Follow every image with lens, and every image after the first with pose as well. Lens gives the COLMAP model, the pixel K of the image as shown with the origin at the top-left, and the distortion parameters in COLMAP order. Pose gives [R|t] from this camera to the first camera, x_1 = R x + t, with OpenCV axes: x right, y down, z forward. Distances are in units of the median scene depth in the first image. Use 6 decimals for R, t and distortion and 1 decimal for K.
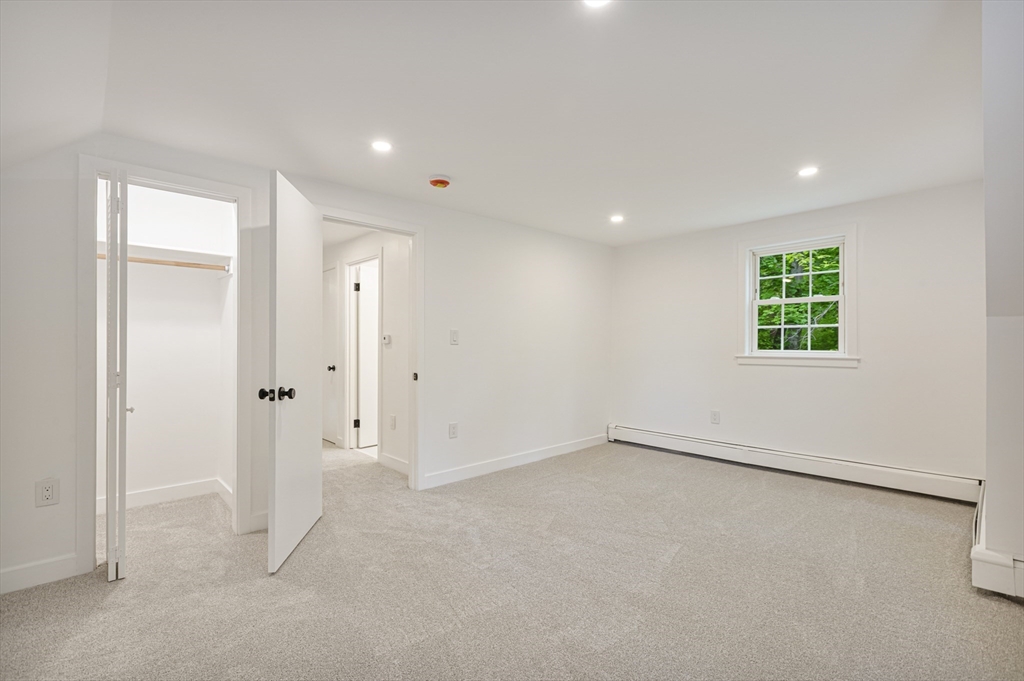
lens RADIAL K [[456.5, 0, 512.0], [0, 456.5, 340.5], [0, 0, 1]] dist [0.001394, 0.000017]
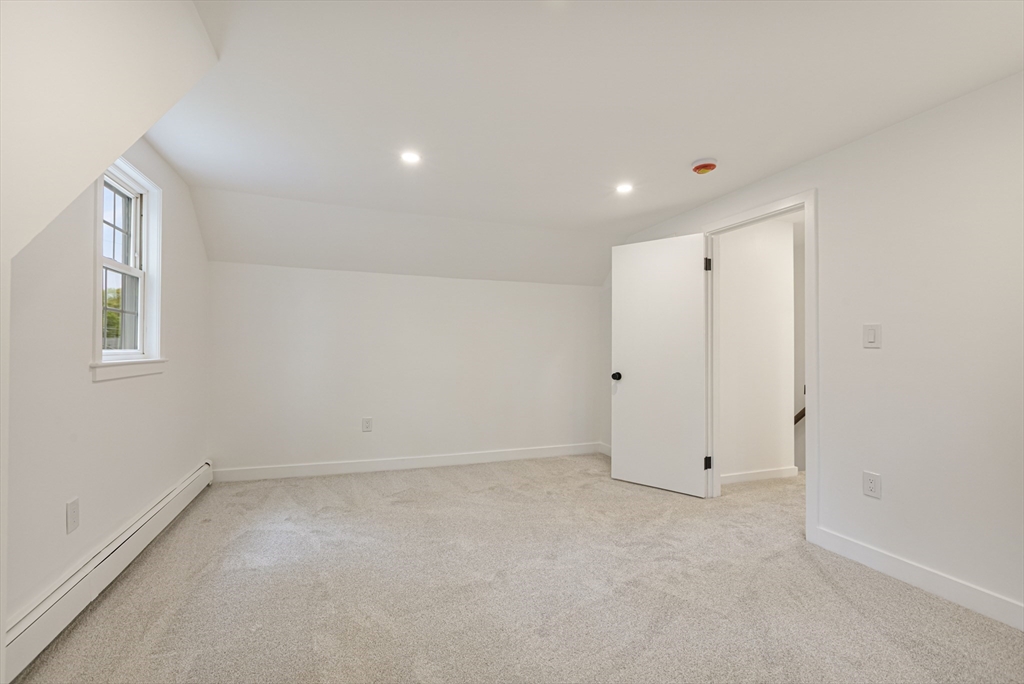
lens RADIAL K [[456.5, 0, 512.0], [0, 456.5, 342.0], [0, 0, 1]] dist [0.001394, 0.000017]
pose [[-0.394571, -0.016625, -0.918715, 0.808275], [0.003777, 0.999799, -0.019714, 0.012267], [0.918858, -0.011249, -0.394429, 0.986903]]
